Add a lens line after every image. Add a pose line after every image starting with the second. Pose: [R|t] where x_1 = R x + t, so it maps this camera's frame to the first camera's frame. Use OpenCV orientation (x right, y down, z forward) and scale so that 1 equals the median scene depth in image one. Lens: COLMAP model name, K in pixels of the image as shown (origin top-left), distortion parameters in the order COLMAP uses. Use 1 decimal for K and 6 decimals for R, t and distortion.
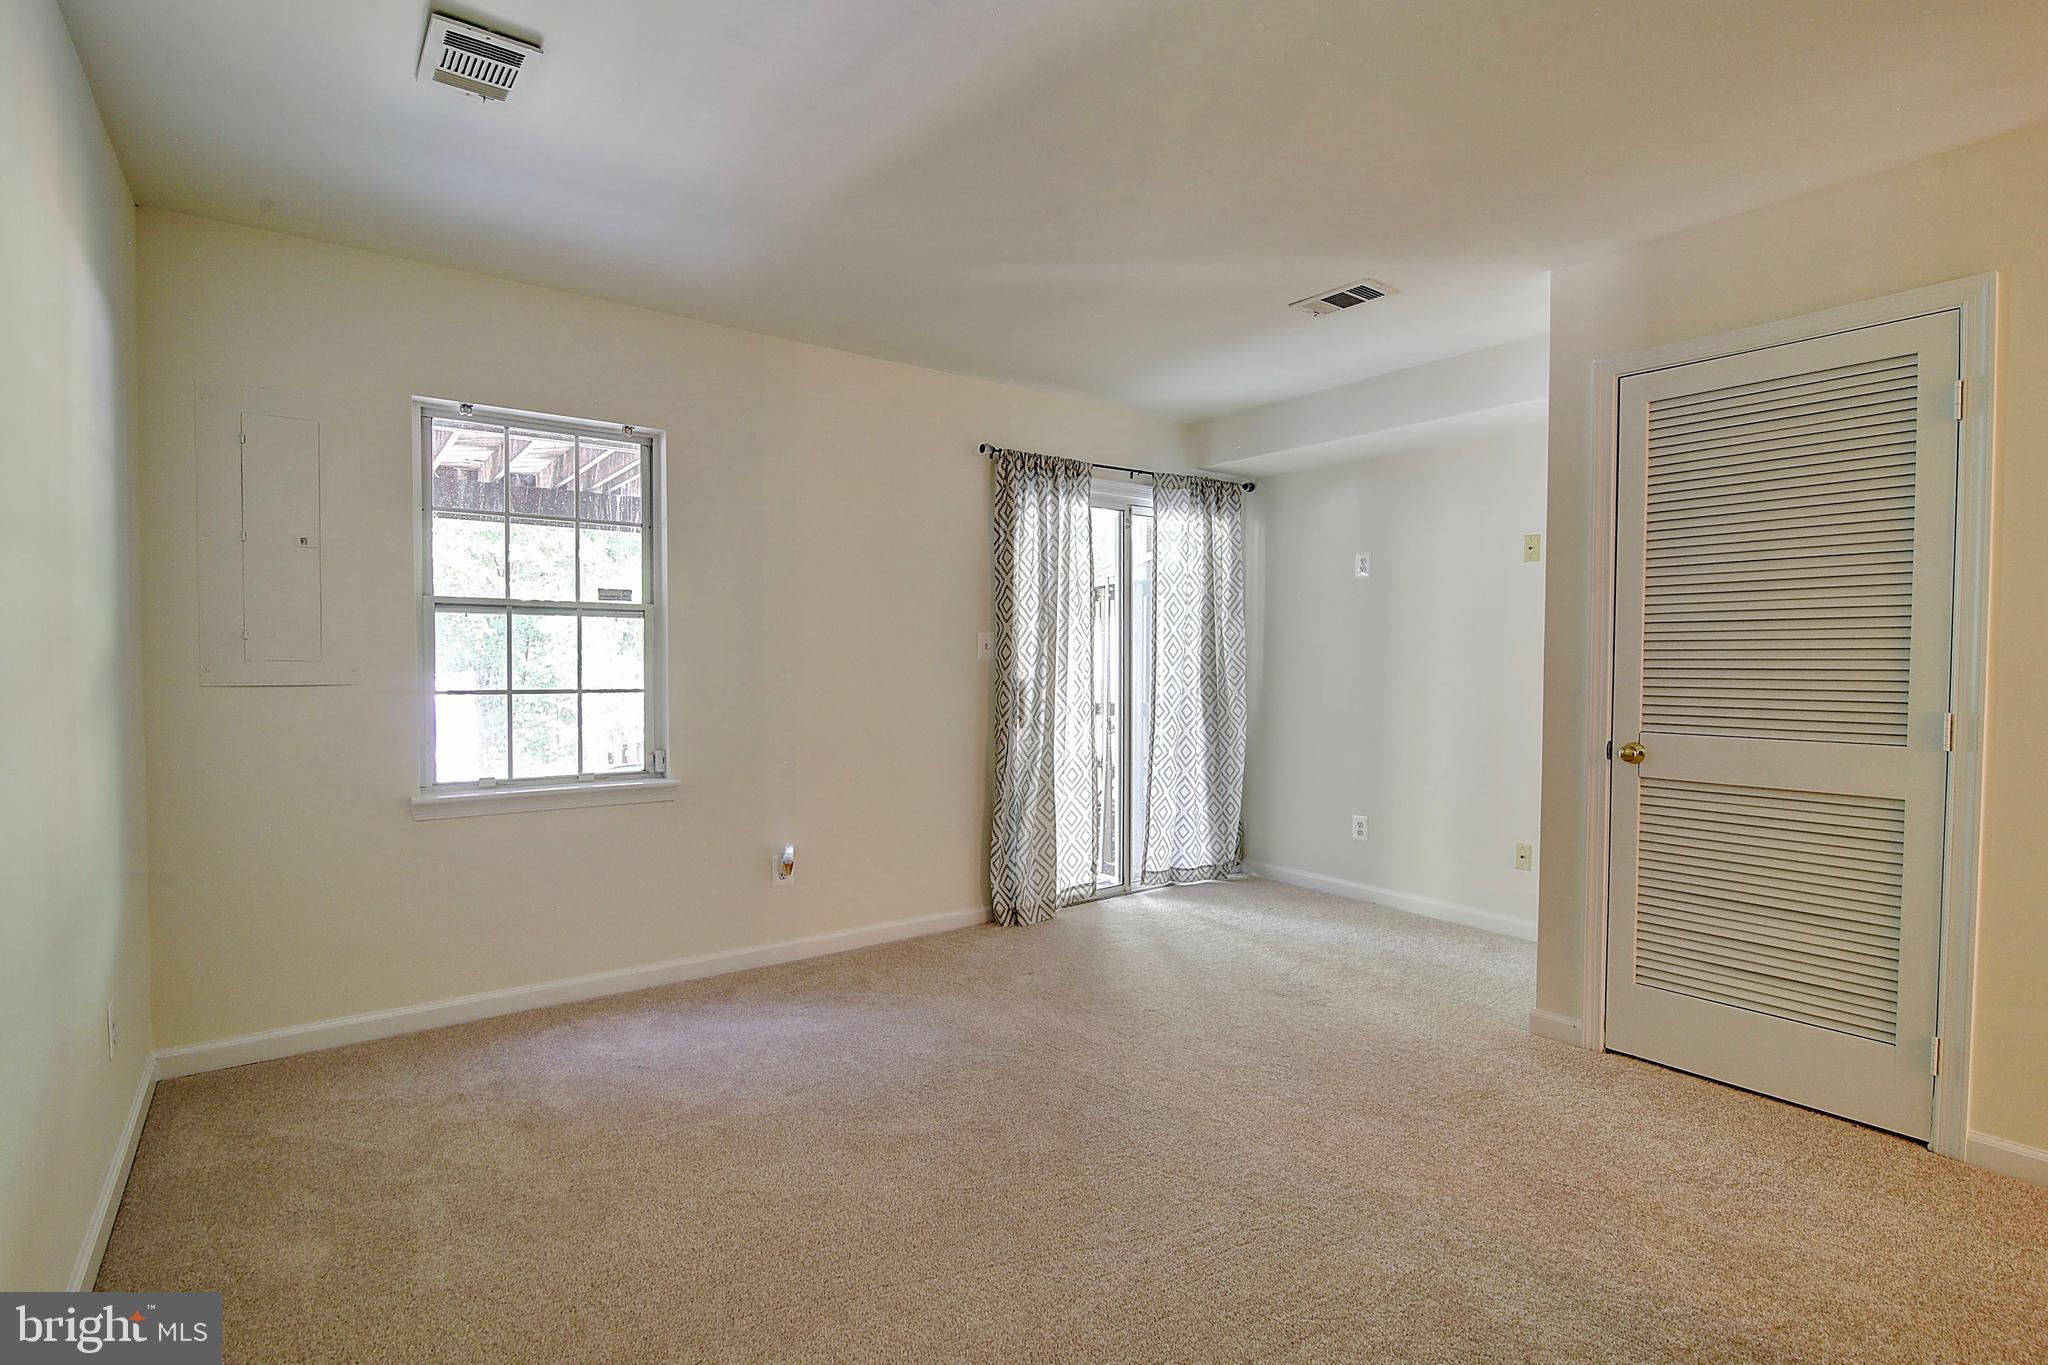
lens RADIAL K [[965.2, 0, 1019.1], [0, 965.2, 689.4], [0, 0, 1]] dist [-0.019443, 0.000326]
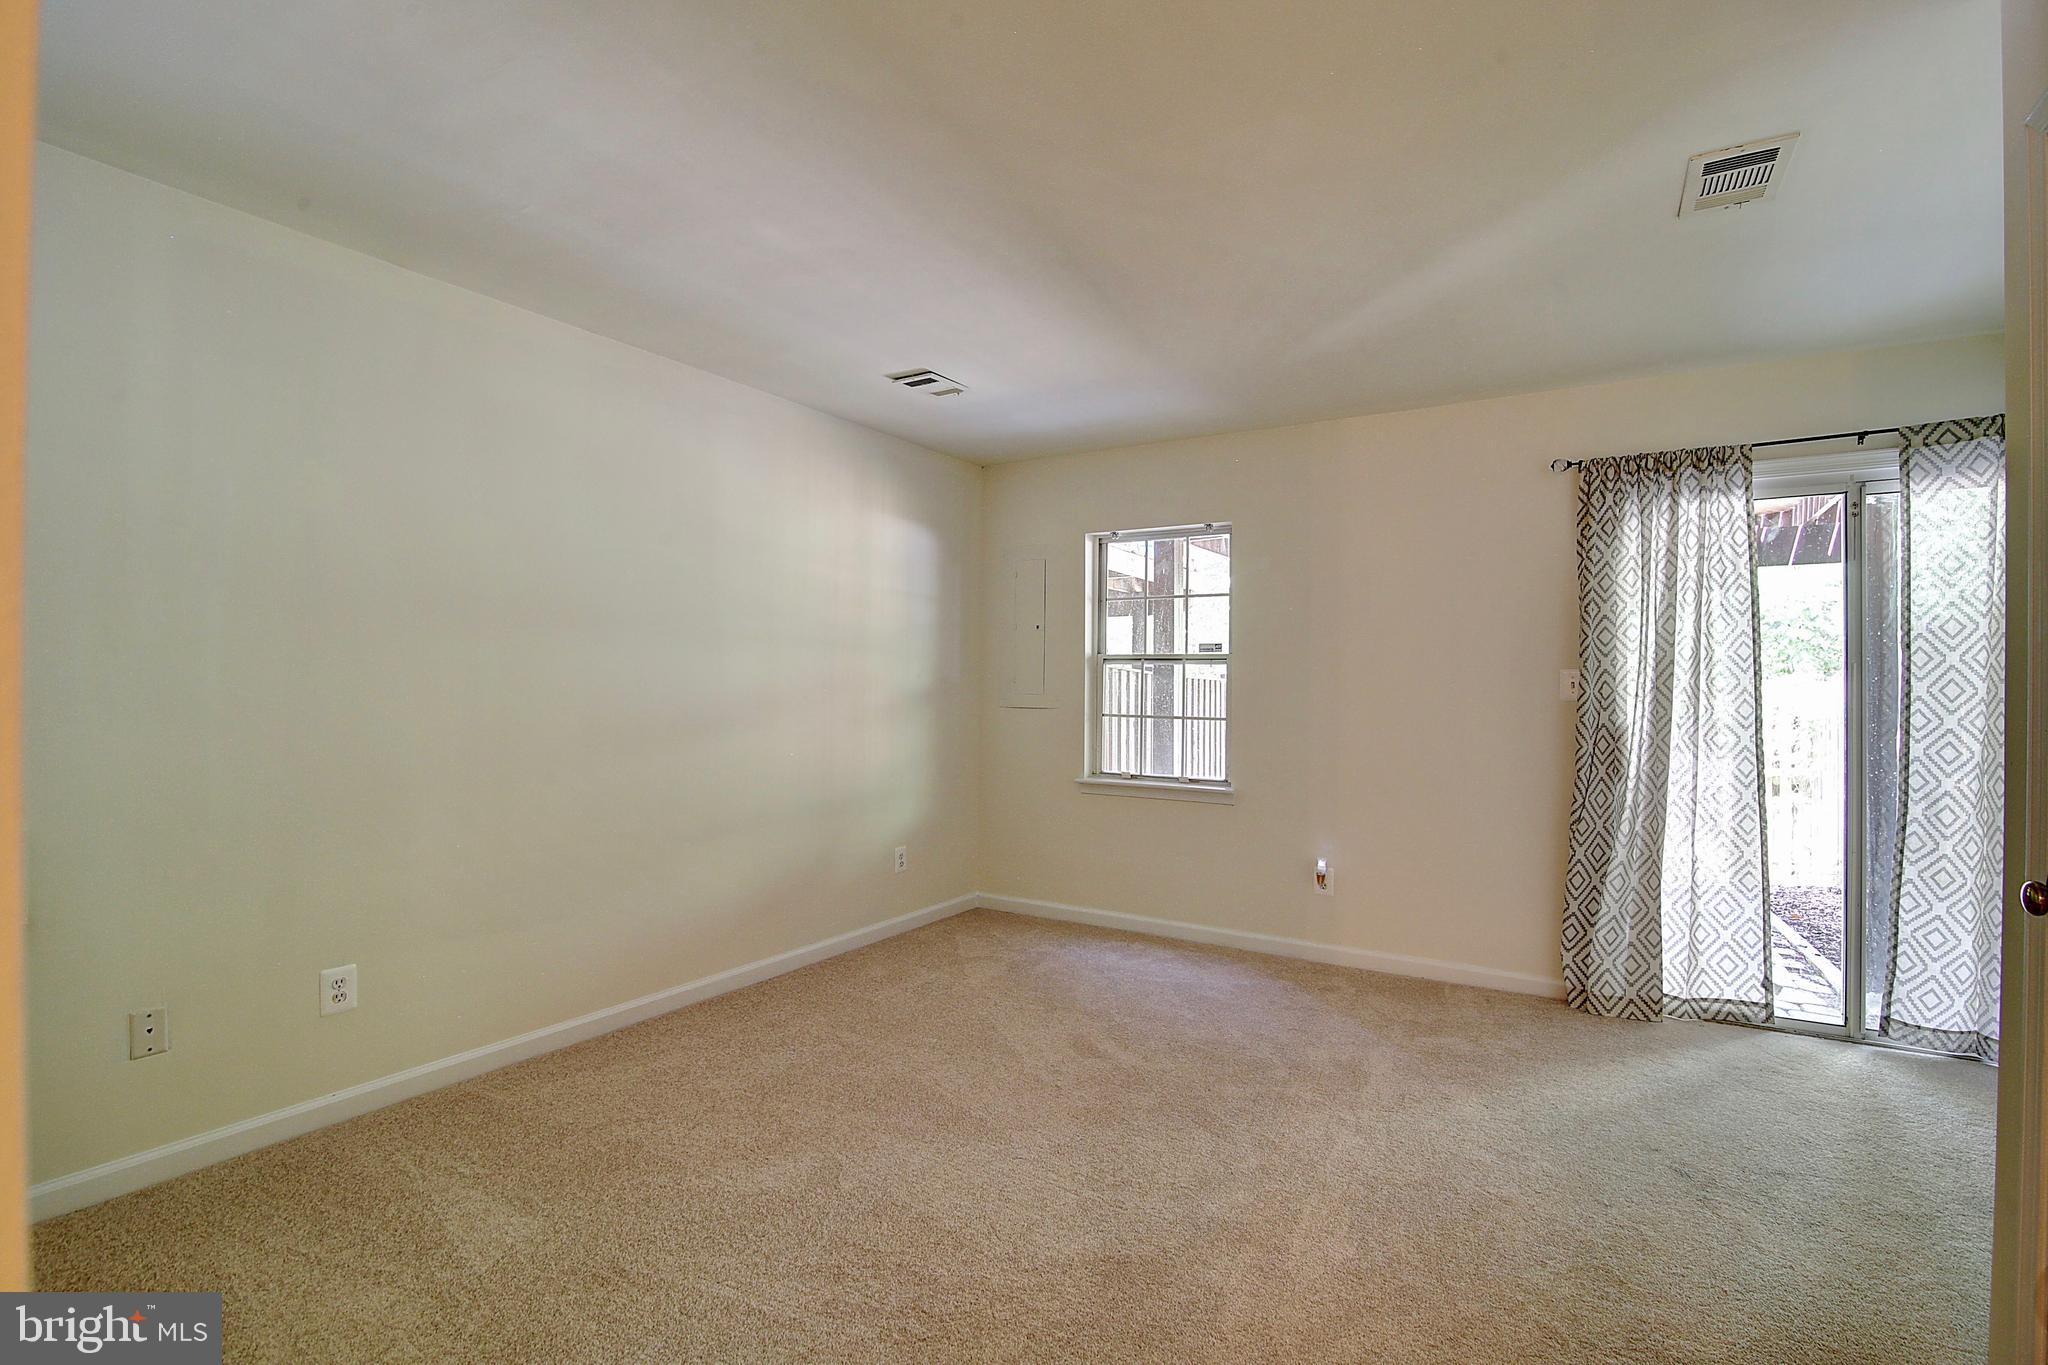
lens RADIAL K [[965.2, 0, 1019.1], [0, 965.2, 689.4], [0, 0, 1]] dist [-0.019443, 0.000326]
pose [[0.358507, 0.003717, -0.933519, 0.656336], [-0.037387, 0.999247, -0.010380, -0.013759], [0.932778, 0.038623, 0.358376, 0.232480]]
